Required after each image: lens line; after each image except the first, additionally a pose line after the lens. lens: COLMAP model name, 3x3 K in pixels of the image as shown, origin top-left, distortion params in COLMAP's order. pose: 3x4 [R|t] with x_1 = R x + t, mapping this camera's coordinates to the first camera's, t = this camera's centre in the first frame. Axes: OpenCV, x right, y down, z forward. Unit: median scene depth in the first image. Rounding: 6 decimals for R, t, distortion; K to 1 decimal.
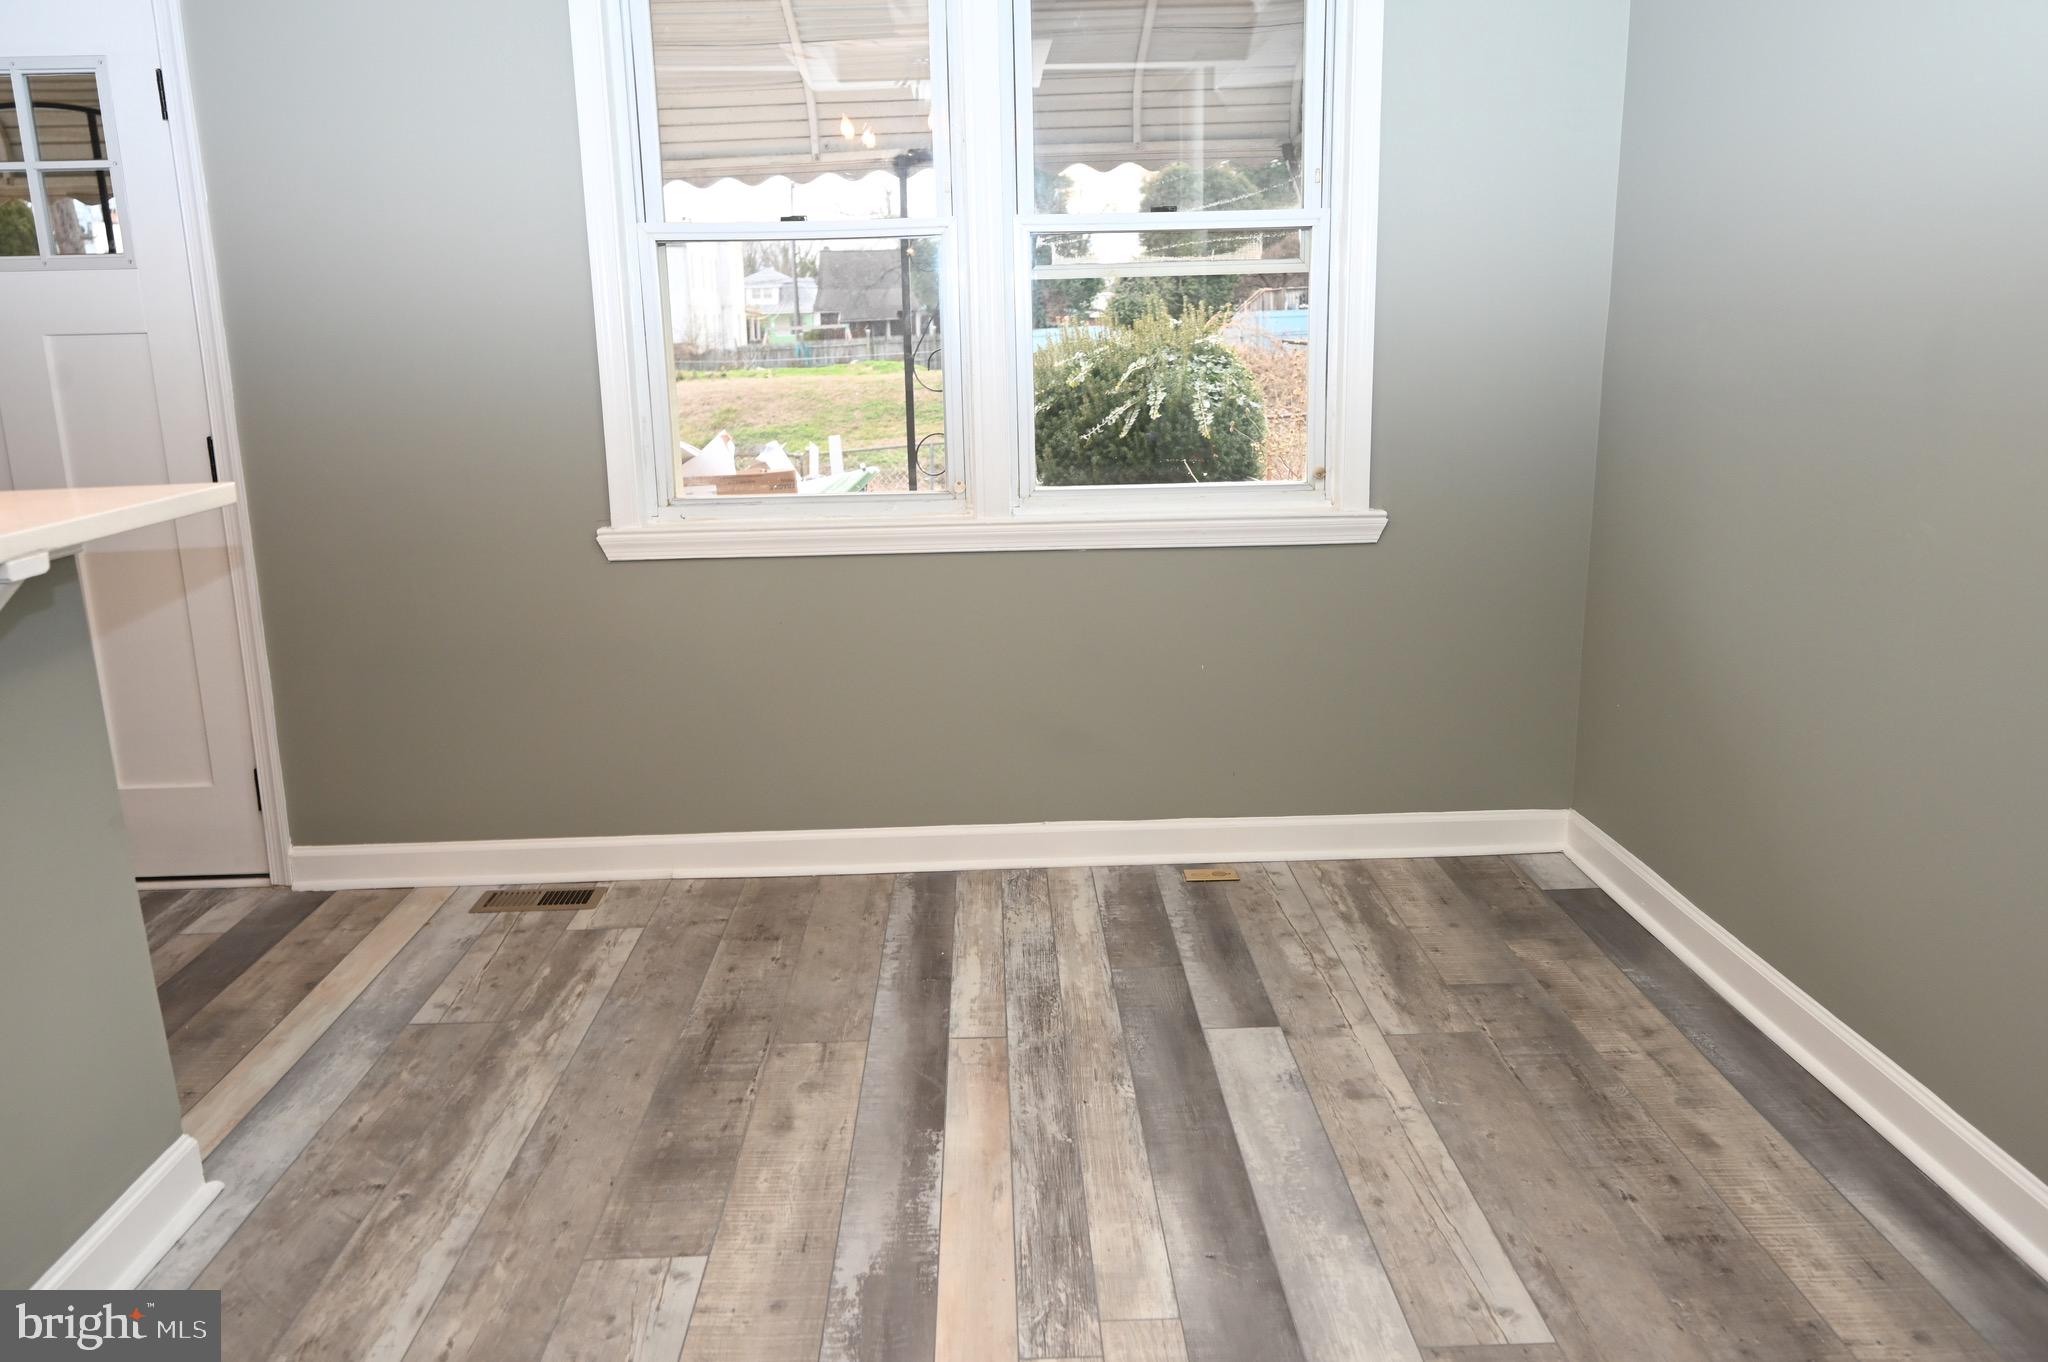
lens RADIAL K [[1533.2, 0, 1017.9], [0, 1533.2, 693.3], [0, 0, 1]] dist [-0.007897, 0.006301]
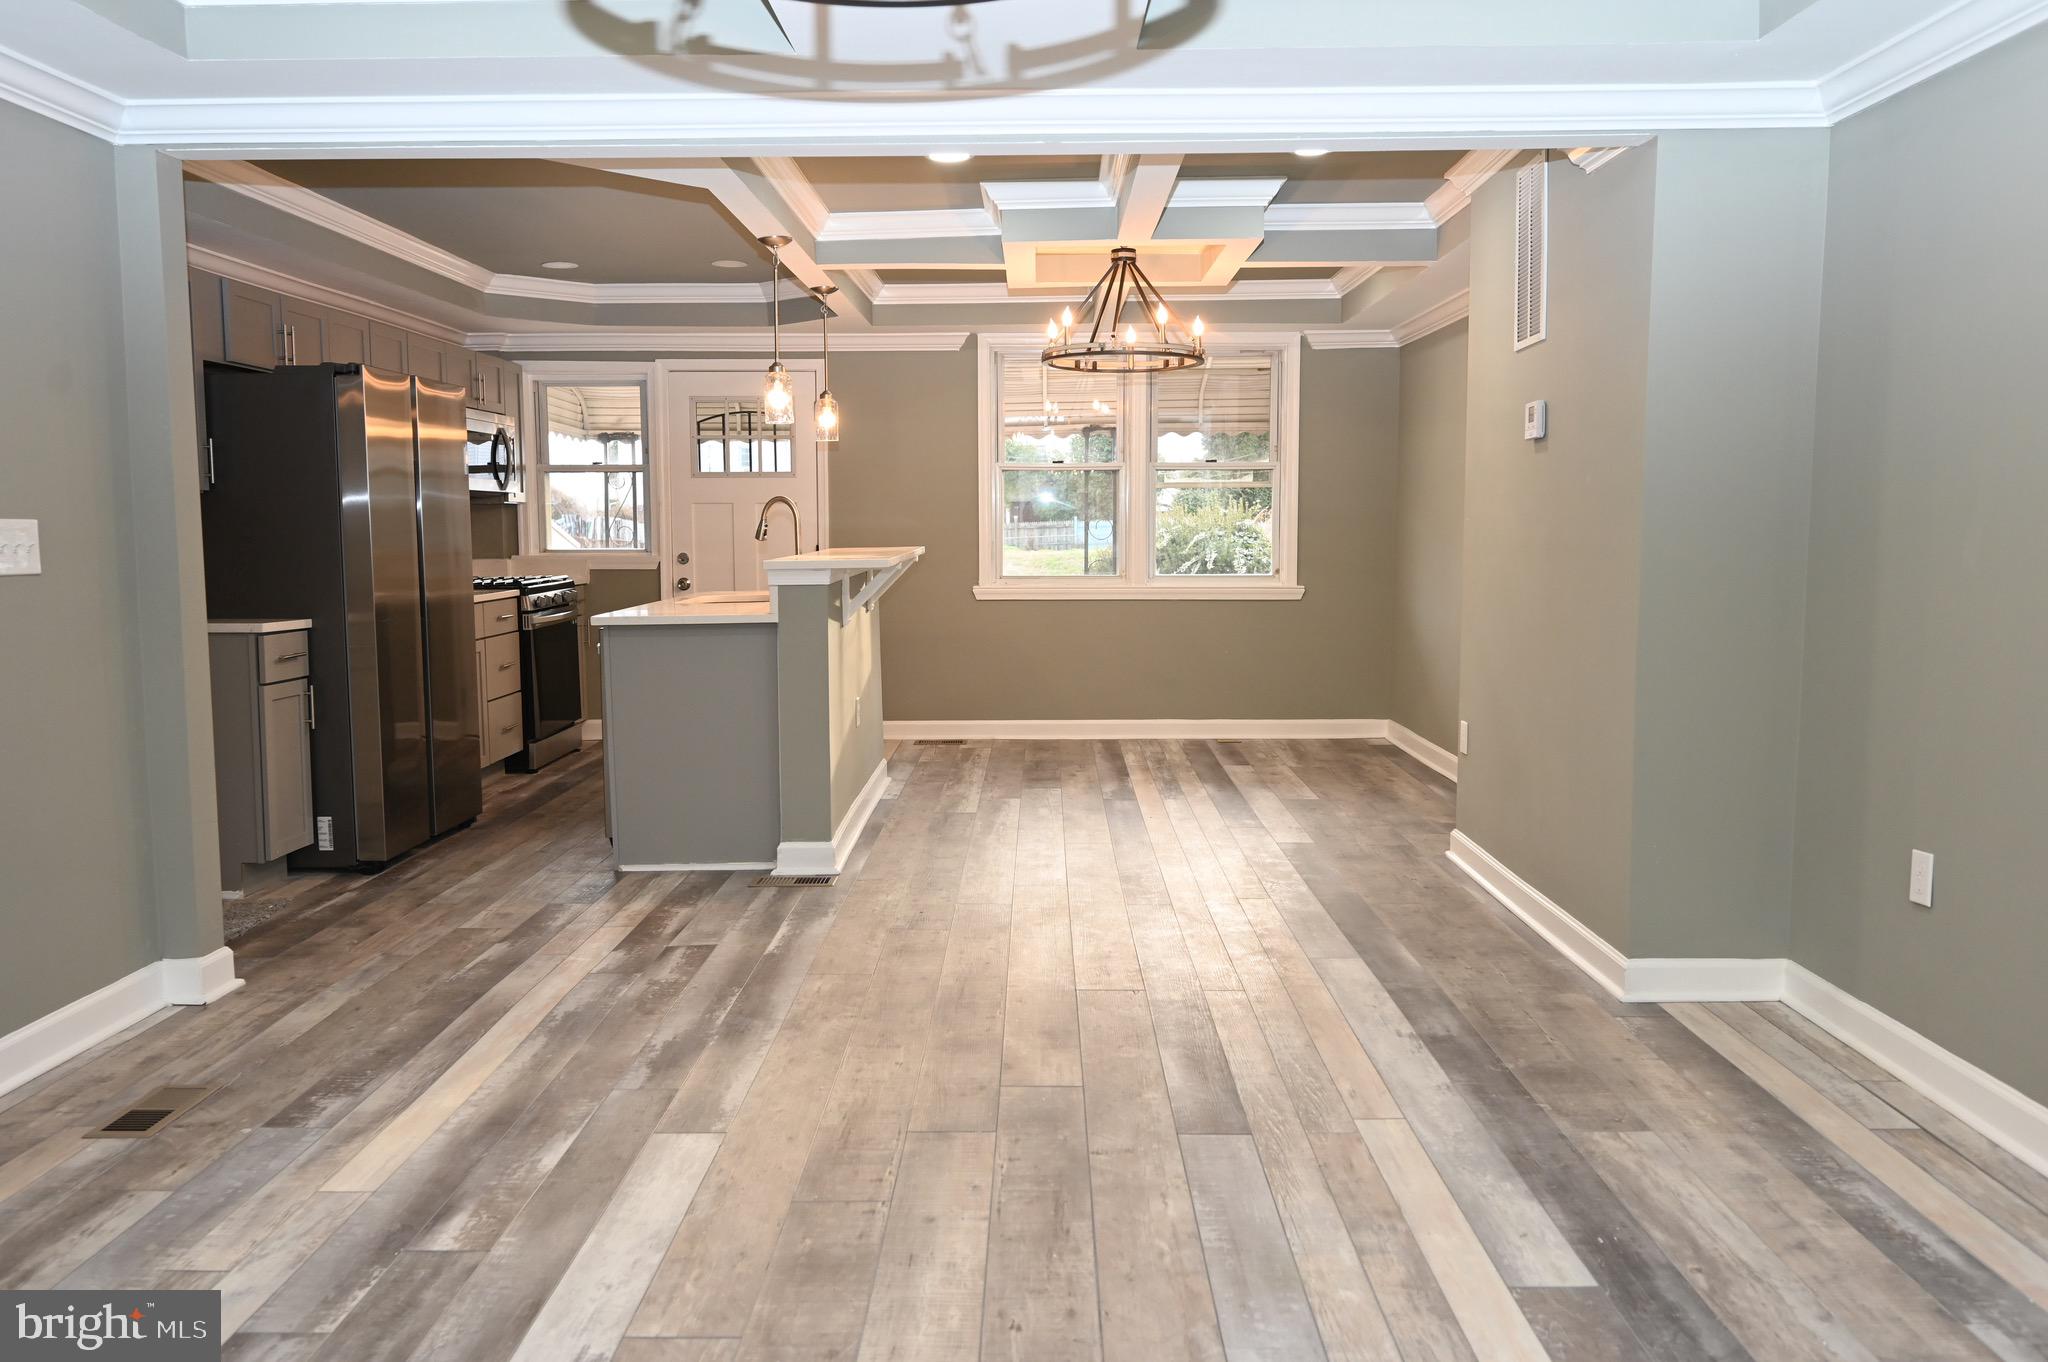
lens RADIAL K [[1533.2, 0, 1023.8], [0, 1533.2, 683.2], [0, 0, 1]] dist [-0.007897, 0.006301]
pose [[0.999119, 0.022543, -0.035394, -0.127842], [-0.026881, 0.991497, -0.127321, 0.416014], [0.032223, 0.128160, 0.991230, -1.628882]]
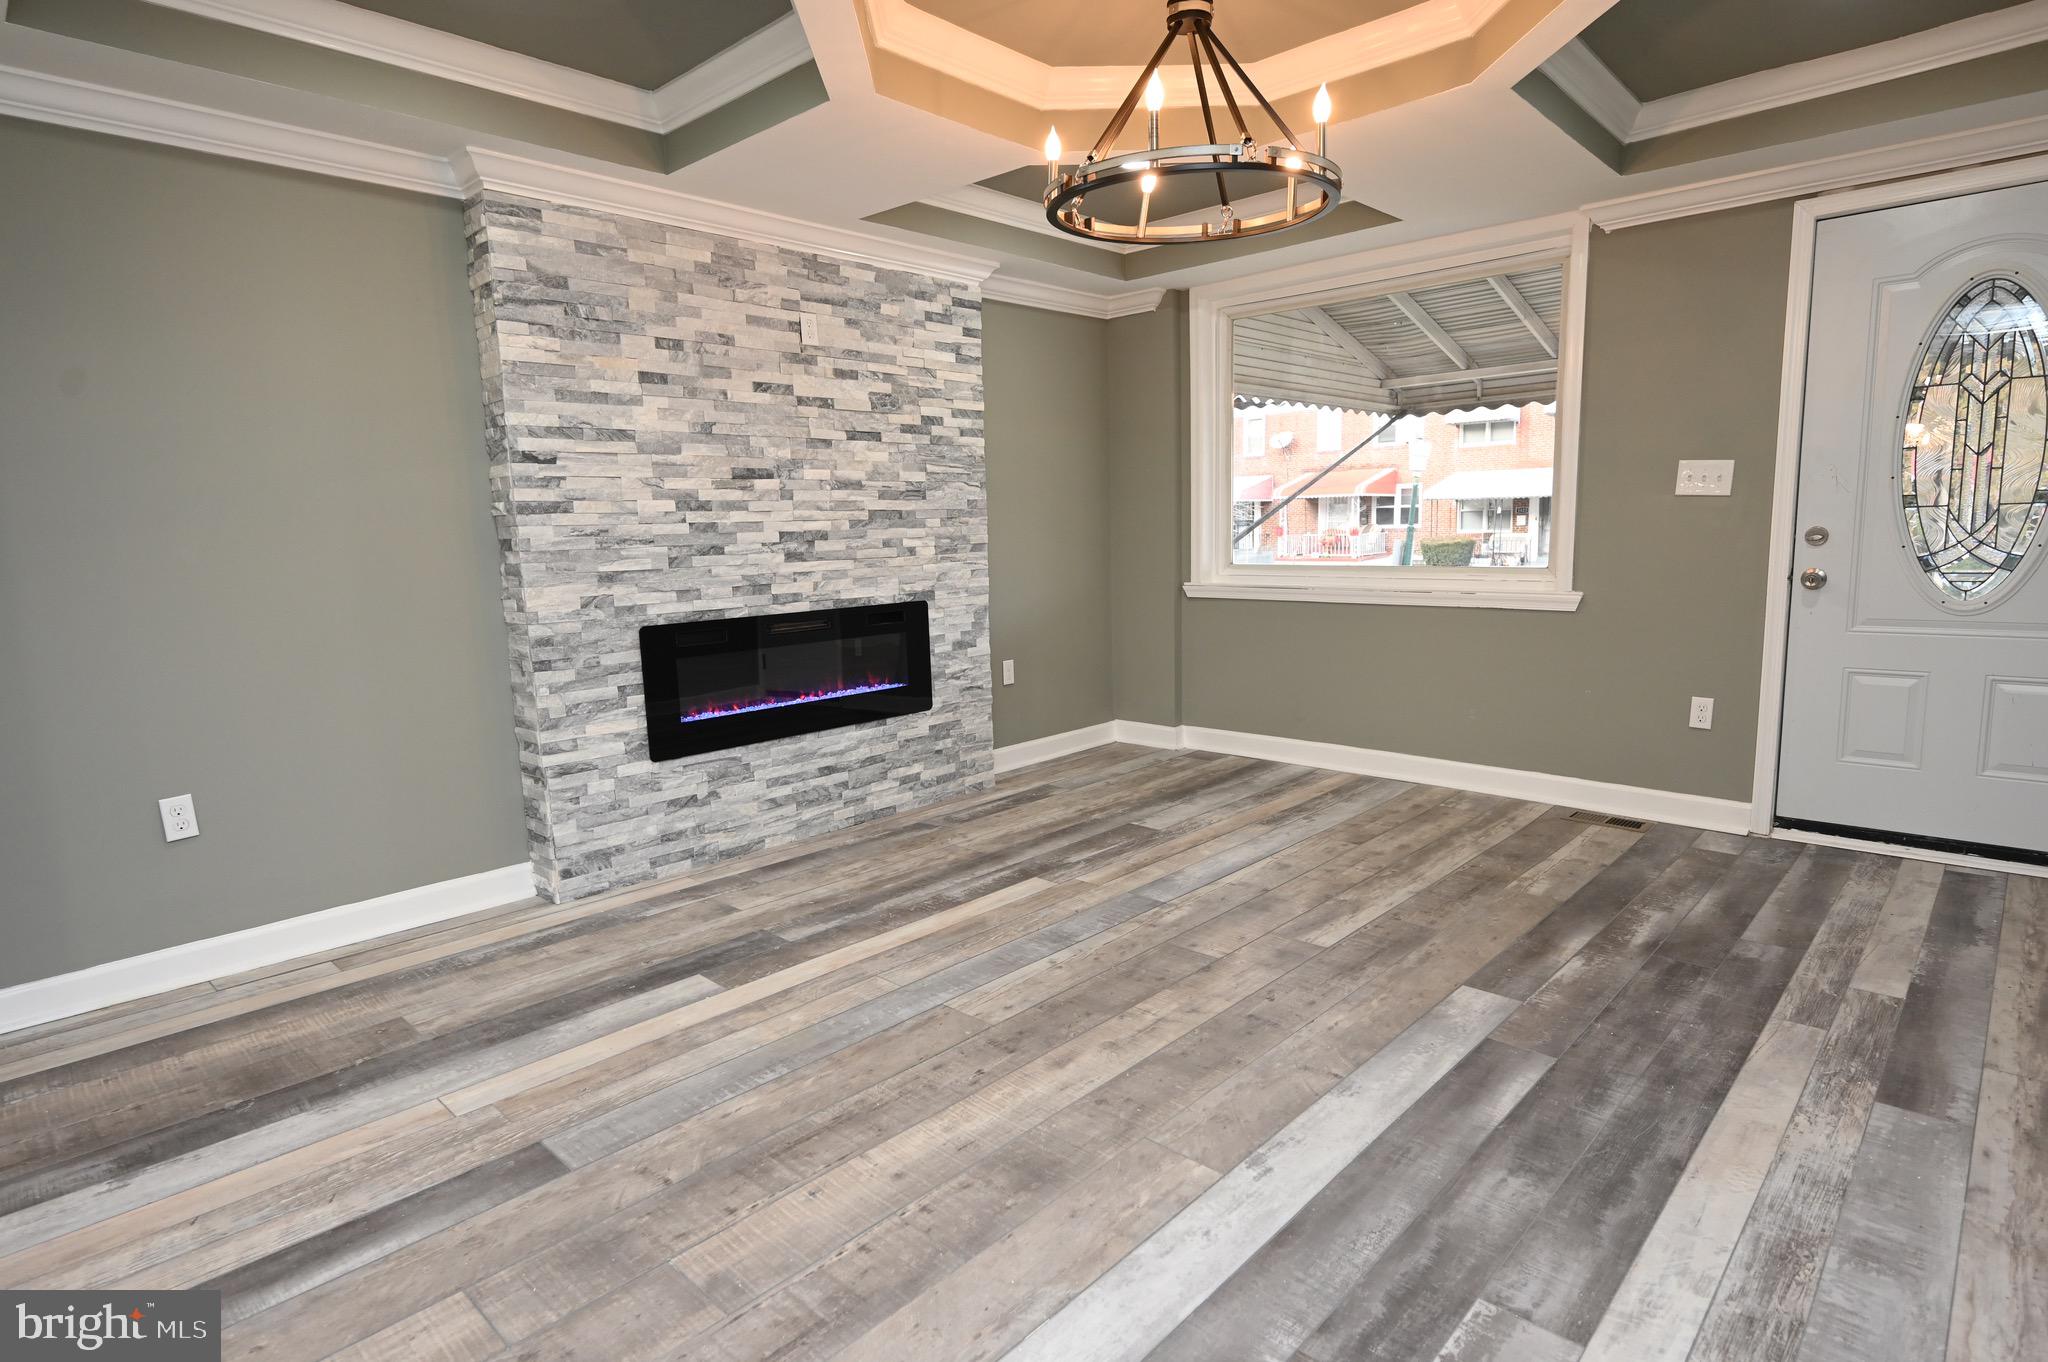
lens RADIAL K [[1072.8, 0, 1022.4], [0, 1072.8, 678.2], [0, 0, 1]] dist [-0.001467, -0.000262]
pose [[-0.705490, -0.060694, 0.706116, -0.707225], [0.206600, 0.935440, 0.286823, 0.161564], [-0.677938, 0.348234, -0.647404, -0.415605]]
